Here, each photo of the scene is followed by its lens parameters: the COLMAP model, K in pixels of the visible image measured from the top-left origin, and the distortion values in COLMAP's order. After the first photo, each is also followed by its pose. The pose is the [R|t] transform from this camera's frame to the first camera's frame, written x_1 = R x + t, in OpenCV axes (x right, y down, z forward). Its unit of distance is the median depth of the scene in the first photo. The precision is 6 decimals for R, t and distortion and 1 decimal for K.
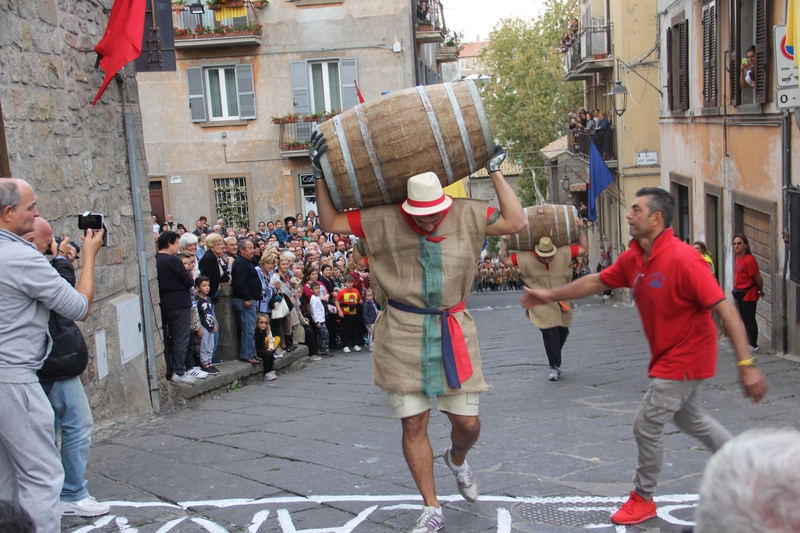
lens RADIAL K [[983.4, 0, 400.0], [0, 983.4, 266.5], [0, 0, 1]] dist [0.077176, 0.011303]
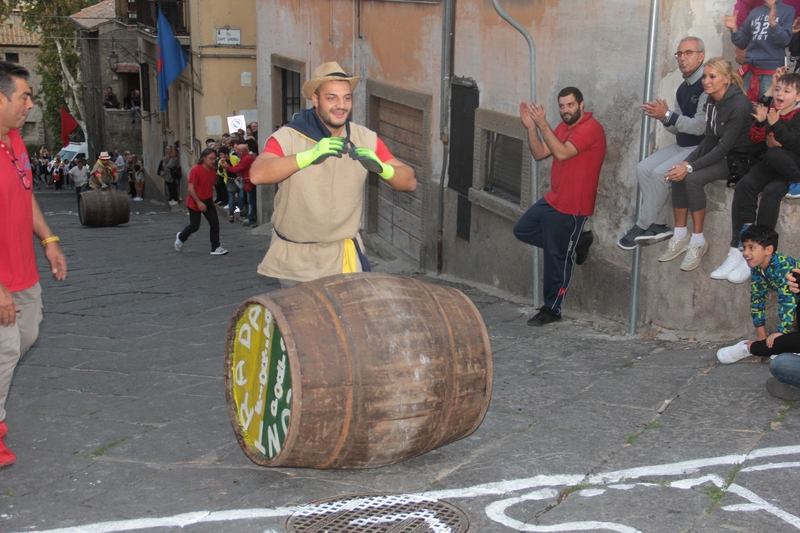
lens RADIAL K [[1140.9, 0, 400.0], [0, 1140.9, 266.5], [0, 0, 1]] dist [0.024202, 0.883032]
pose [[0.908209, -0.013932, 0.418286, -0.043955], [-0.022608, 0.996353, 0.082276, 0.000874], [-0.417907, -0.084180, 0.904582, 0.090785]]
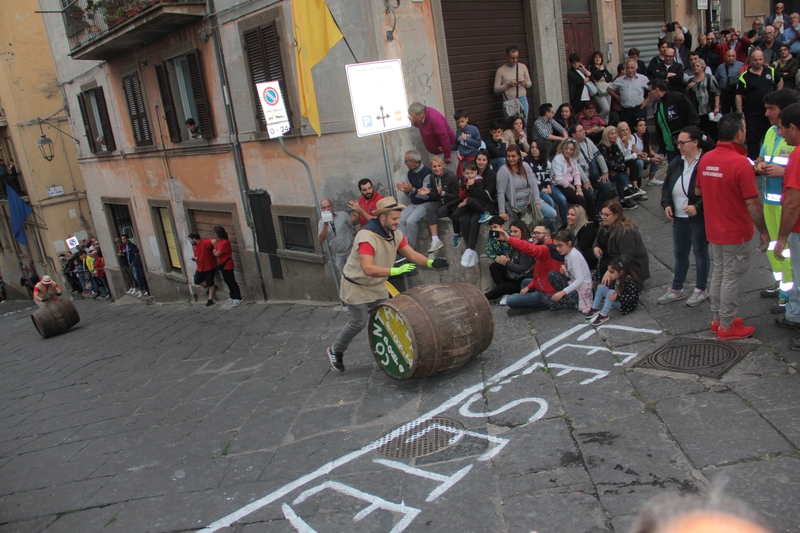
lens RADIAL K [[660.4, 0, 409.5], [0, 660.4, 276.0], [0, 0, 1]] dist [-0.194473, 0.158884]
pose [[0.656761, -0.228318, 0.718705, -0.132976], [0.194324, 0.972118, 0.131247, -0.027609], [-0.728632, 0.053463, 0.682816, 0.122876]]
